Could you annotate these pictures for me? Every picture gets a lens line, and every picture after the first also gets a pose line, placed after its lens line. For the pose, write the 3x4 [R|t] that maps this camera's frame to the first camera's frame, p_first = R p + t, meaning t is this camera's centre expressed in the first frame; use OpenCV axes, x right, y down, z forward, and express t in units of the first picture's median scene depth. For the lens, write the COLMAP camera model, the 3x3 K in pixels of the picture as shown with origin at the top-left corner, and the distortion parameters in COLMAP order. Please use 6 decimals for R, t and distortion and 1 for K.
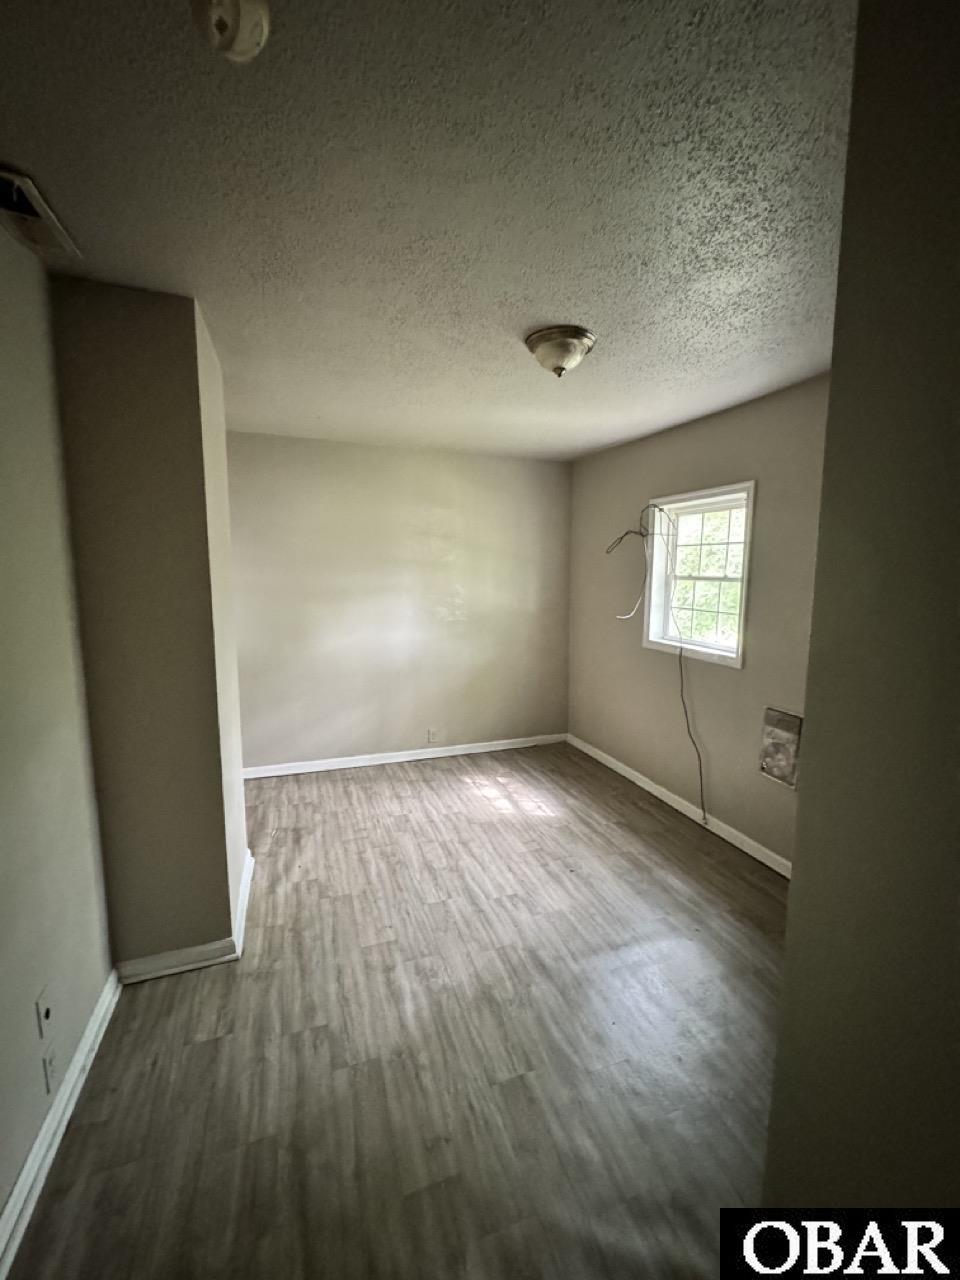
lens RADIAL K [[510.7, 0, 486.4], [0, 510.7, 637.8], [0, 0, 1]] dist [-0.004550, 0.001234]
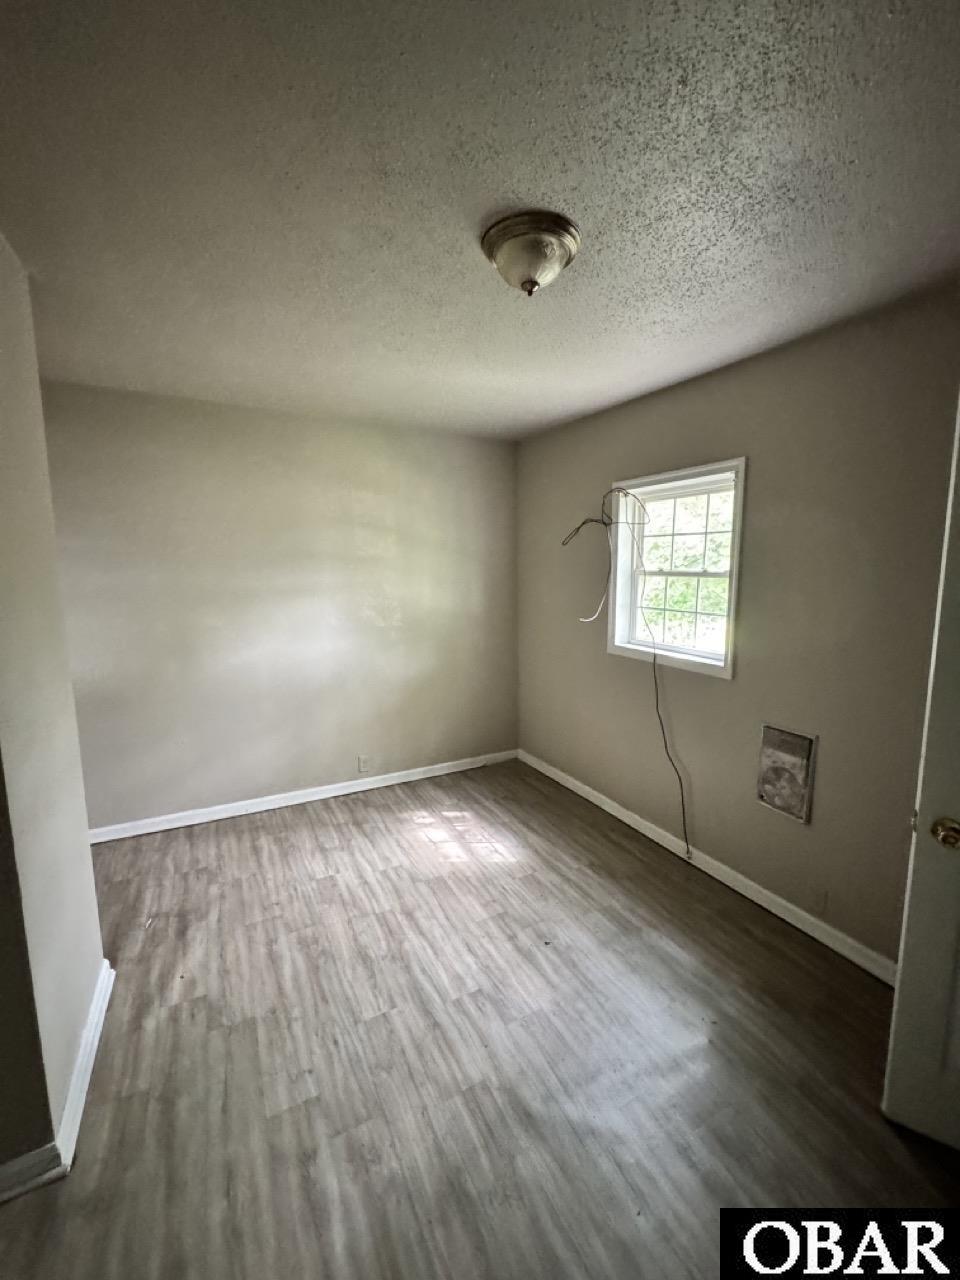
lens RADIAL K [[510.7, 0, 484.7], [0, 510.7, 638.1], [0, 0, 1]] dist [-0.004550, 0.001234]
pose [[0.990858, -0.027572, 0.132058, -0.020319], [0.026342, 0.999592, 0.011052, -0.030564], [-0.132309, -0.007473, 0.991180, 0.221582]]
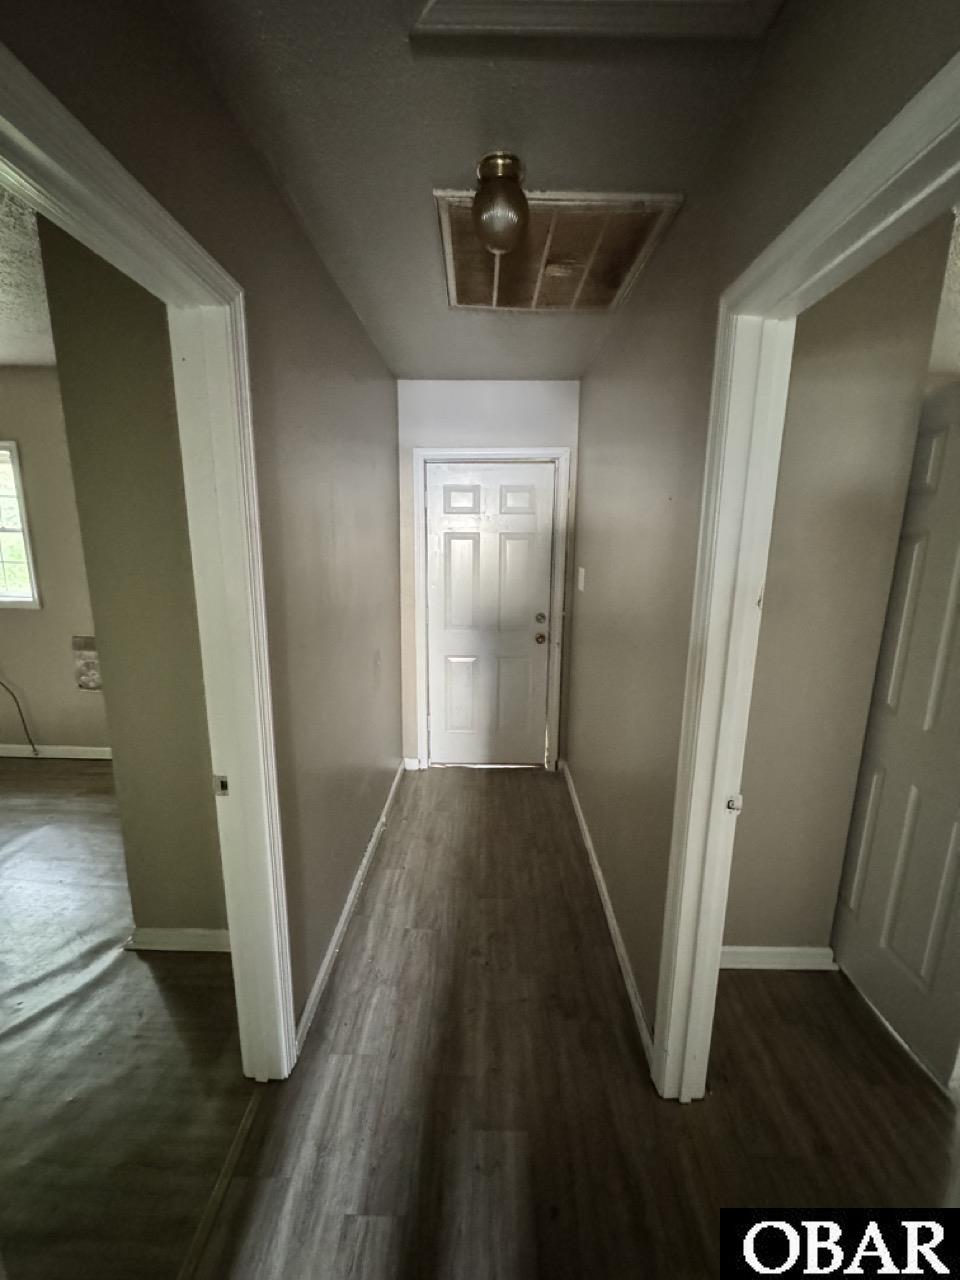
lens RADIAL K [[510.7, 0, 478.2], [0, 510.7, 638.7], [0, 0, 1]] dist [-0.004550, 0.001234]
pose [[0.366628, -0.183746, 0.912043, -0.208579], [0.104069, 0.982251, 0.156056, 0.051730], [-0.924529, 0.037701, 0.379243, -0.363000]]
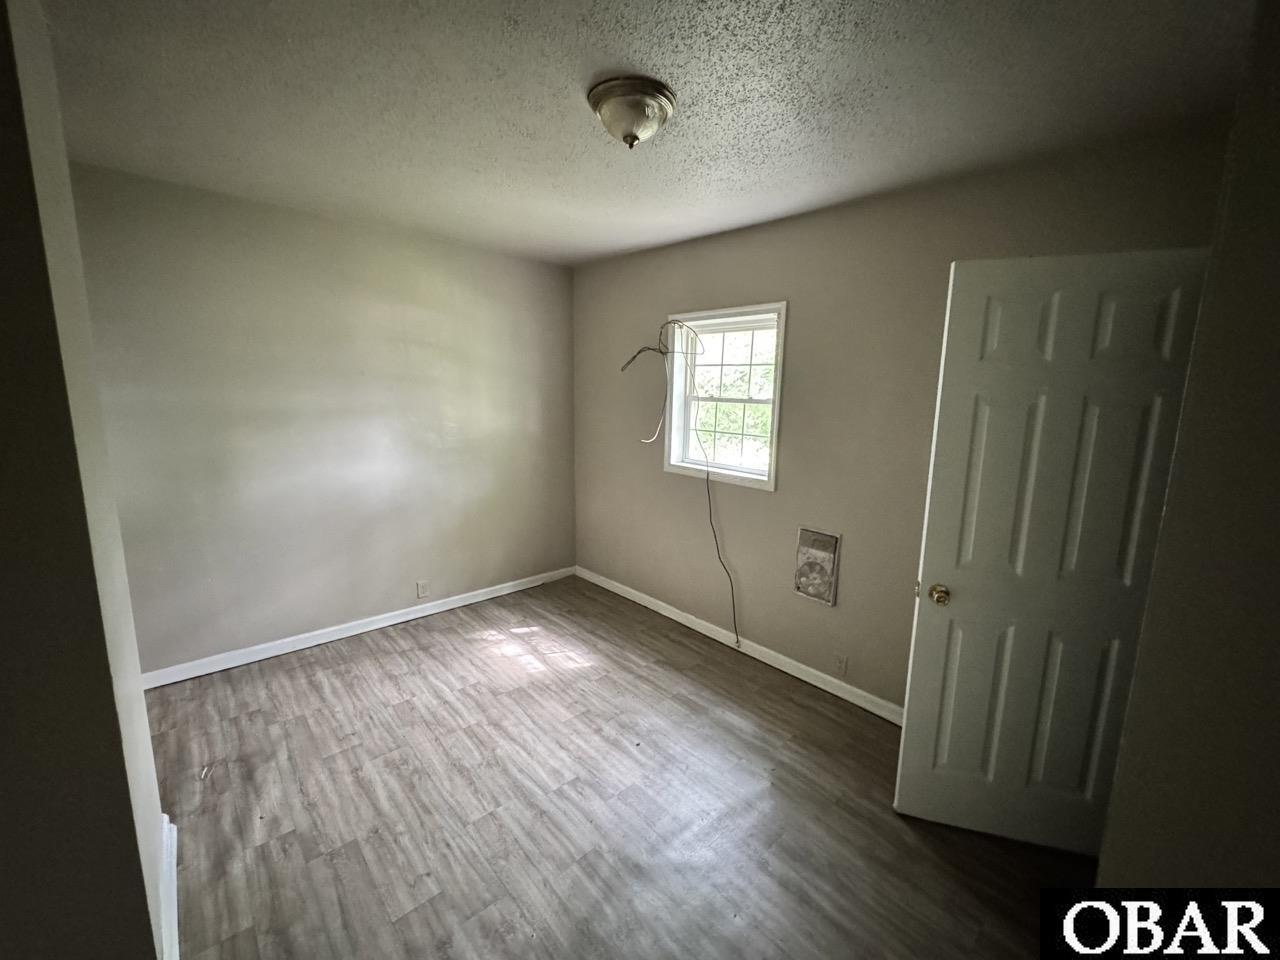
lens RADIAL K [[510.7, 0, 639.9], [0, 510.7, 475.7], [0, 0, 1]] dist [-0.004550, 0.001234]
pose [[0.925710, -0.049220, 0.375017, -0.125178], [0.033630, 0.998281, 0.048009, -0.028659], [-0.376735, -0.031831, 0.925774, 0.180258]]
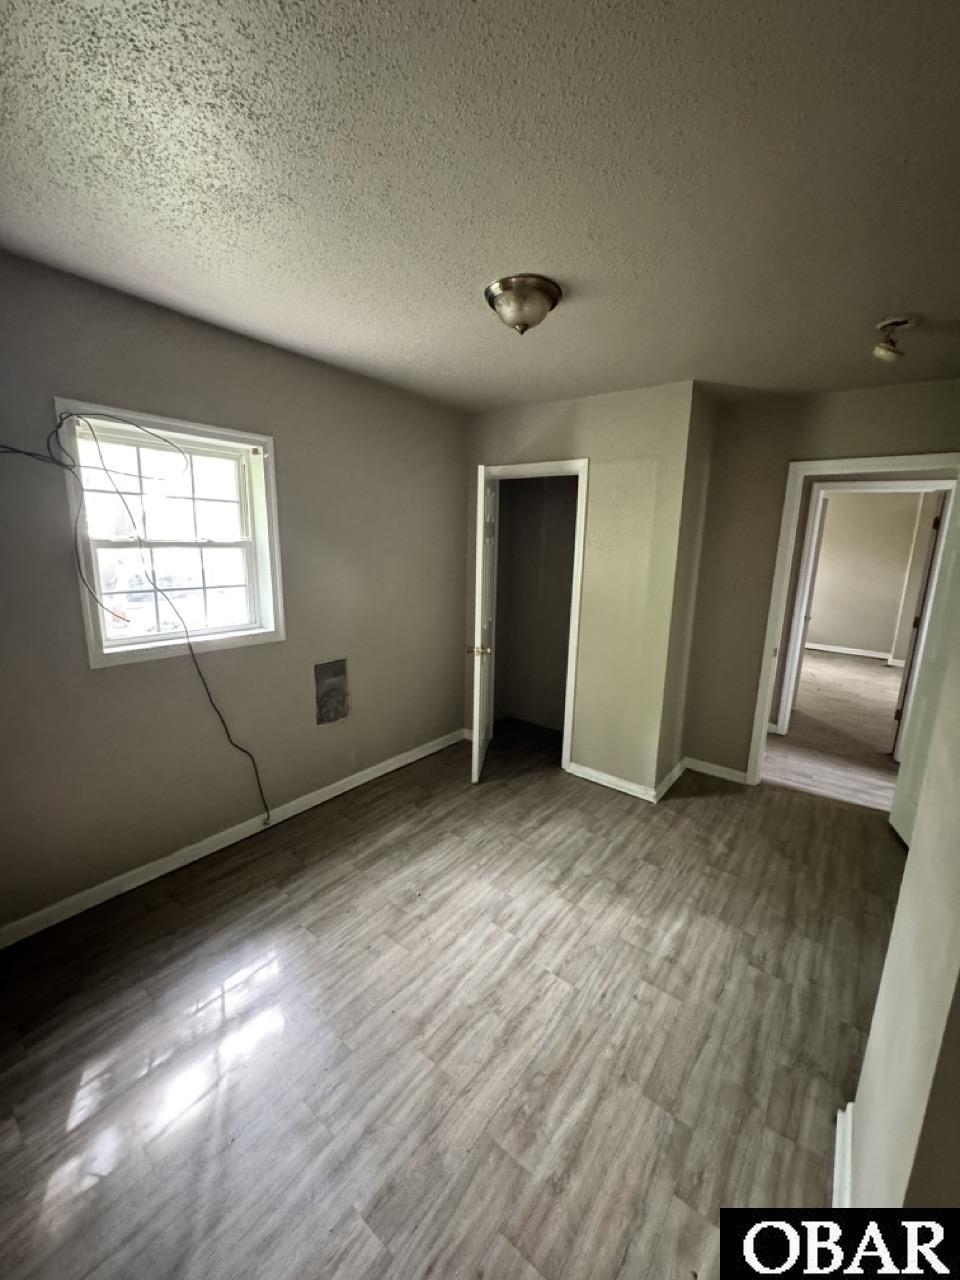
lens RADIAL K [[510.7, 0, 484.0], [0, 510.7, 637.7], [0, 0, 1]] dist [-0.004550, 0.001234]
pose [[-0.530586, -0.184591, 0.827288, -0.512151], [0.079276, 0.960915, 0.265251, -0.175776], [-0.843916, 0.206322, -0.495214, 1.217970]]
